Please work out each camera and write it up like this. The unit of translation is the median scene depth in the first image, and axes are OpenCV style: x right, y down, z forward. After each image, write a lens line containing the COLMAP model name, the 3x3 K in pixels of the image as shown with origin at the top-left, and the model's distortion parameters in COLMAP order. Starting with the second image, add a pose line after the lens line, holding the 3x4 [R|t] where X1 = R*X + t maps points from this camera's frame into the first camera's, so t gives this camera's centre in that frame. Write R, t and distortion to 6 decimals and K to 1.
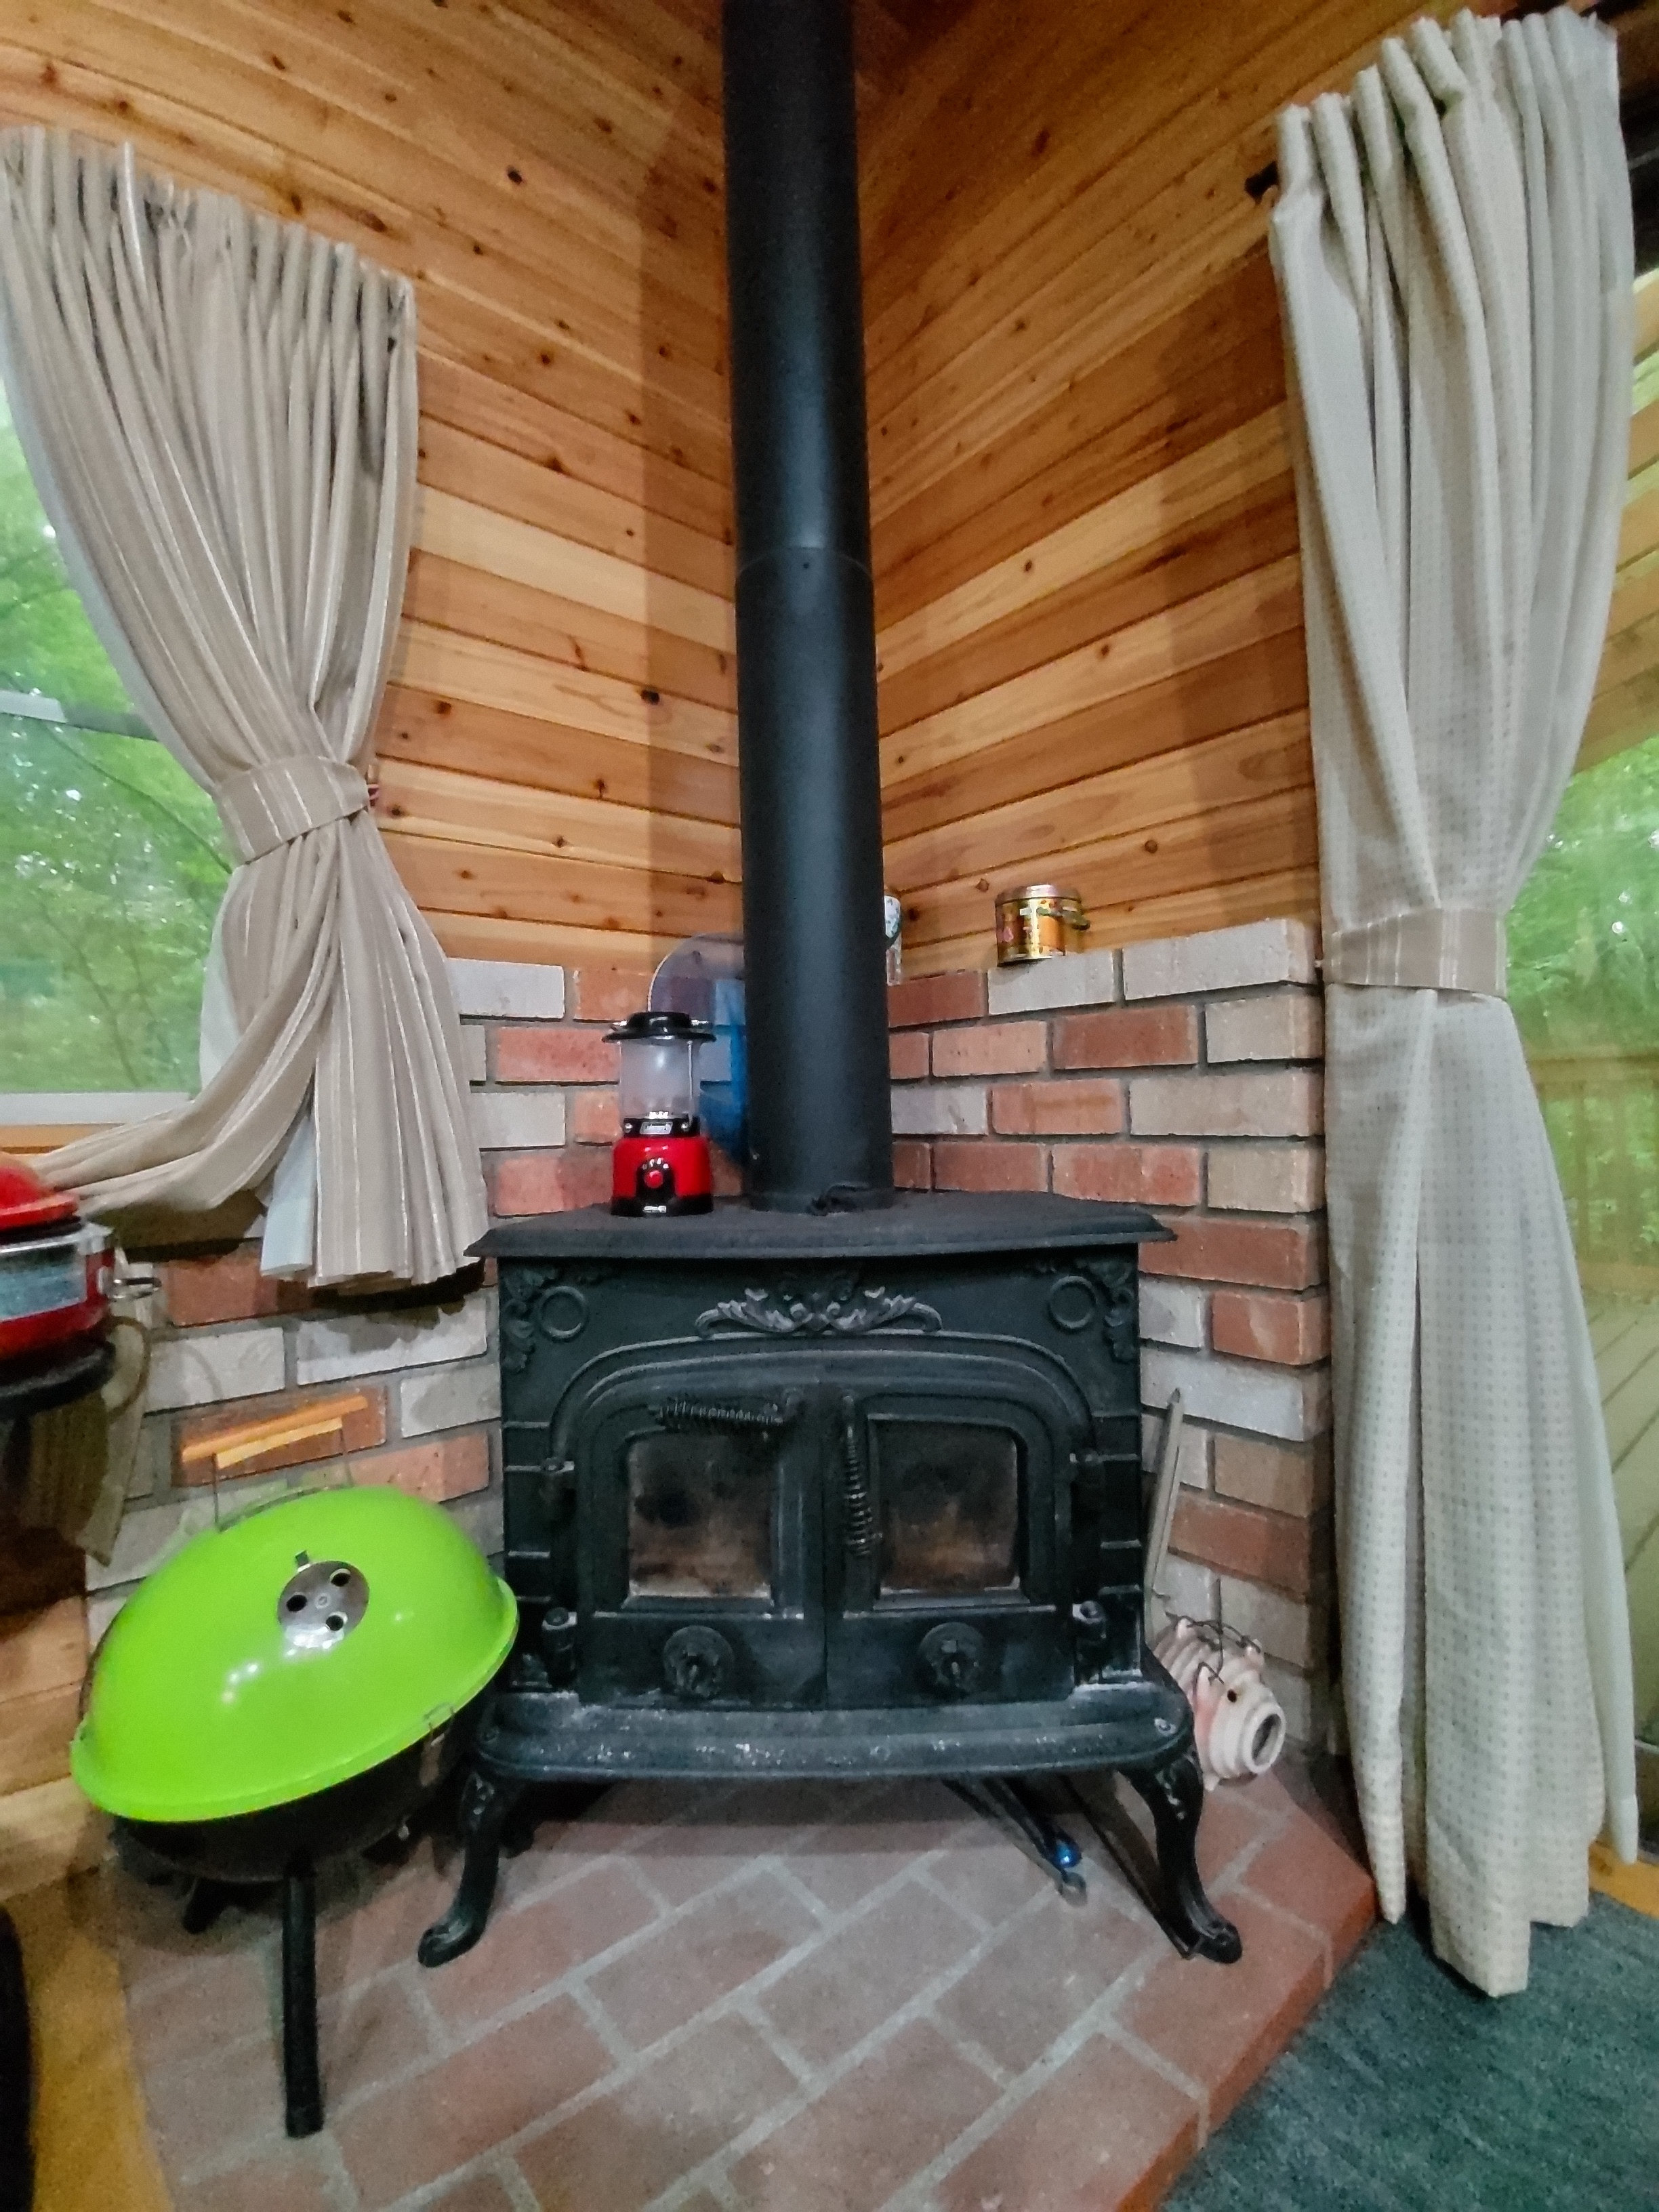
lens RADIAL K [[968.2, 0, 838.2], [0, 968.2, 1096.1], [0, 0, 1]] dist [-0.023799, -0.005088]
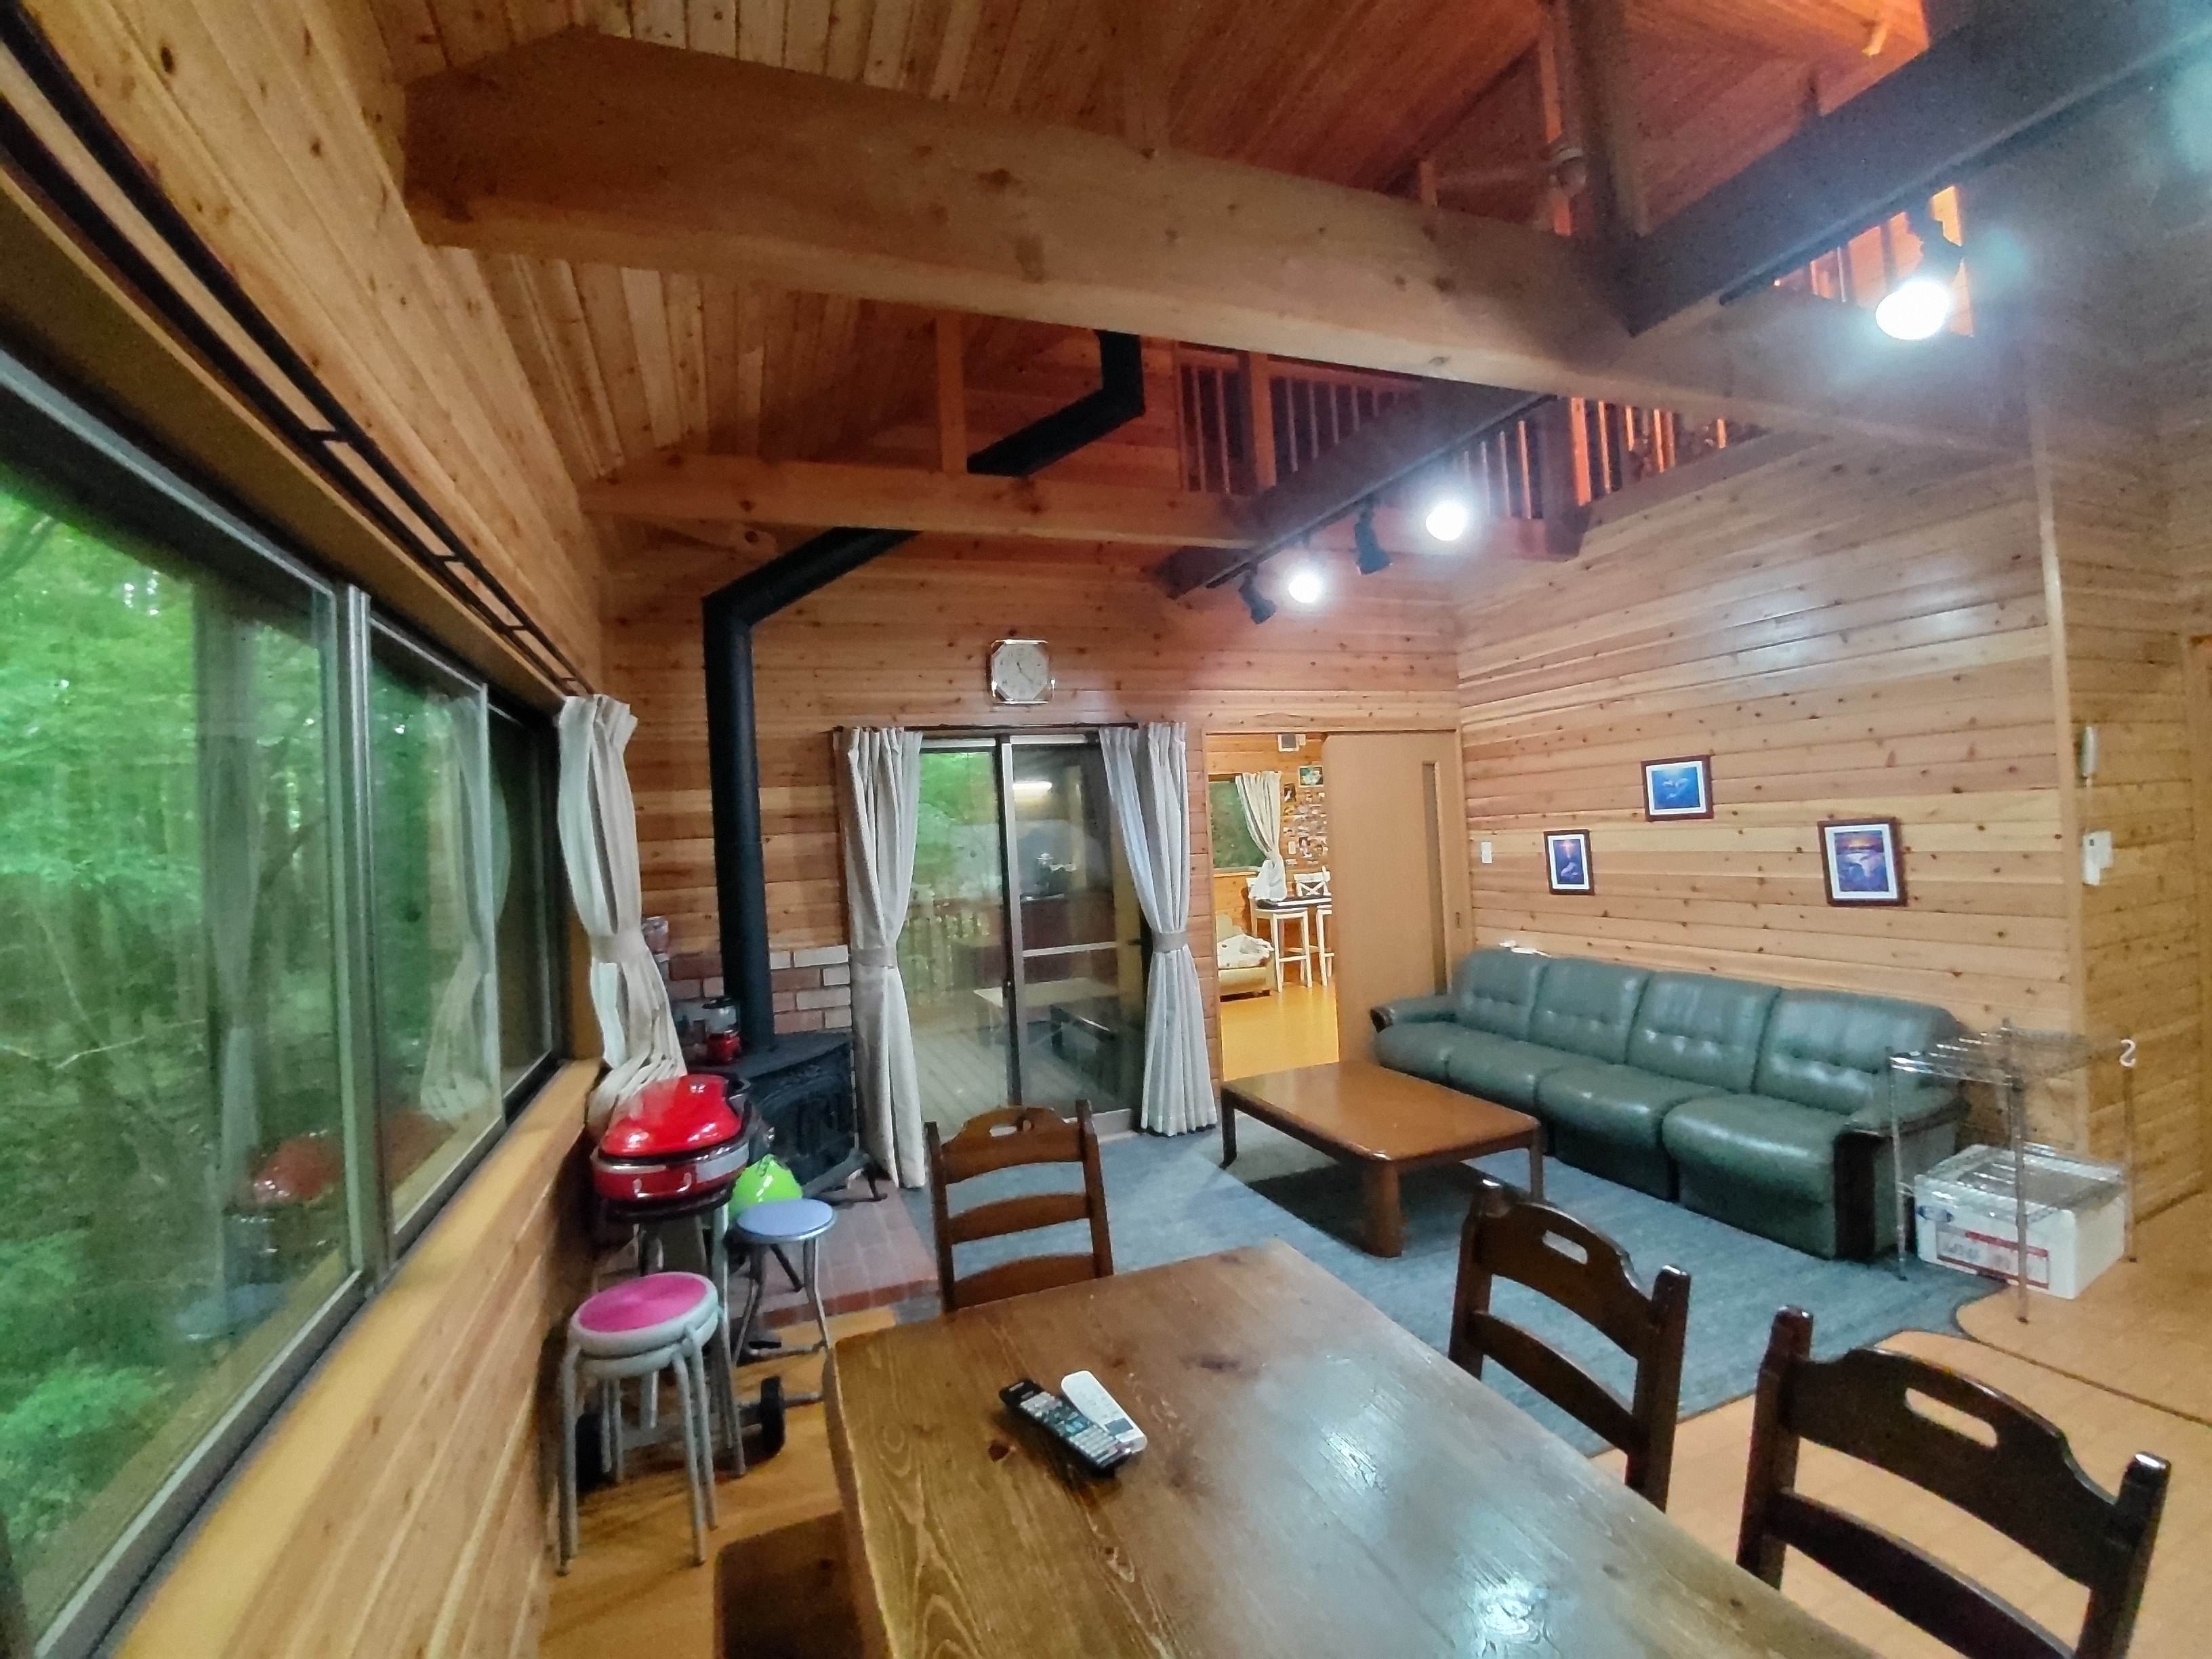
lens RADIAL K [[968.2, 0, 1079.7], [0, 968.2, 814.2], [0, 0, 1]] dist [-0.023799, -0.005088]
pose [[0.336741, 0.031986, 0.941054, -2.599912], [0.029800, 0.998560, -0.044604, -0.475668], [-0.941126, 0.043063, 0.335303, -1.030071]]
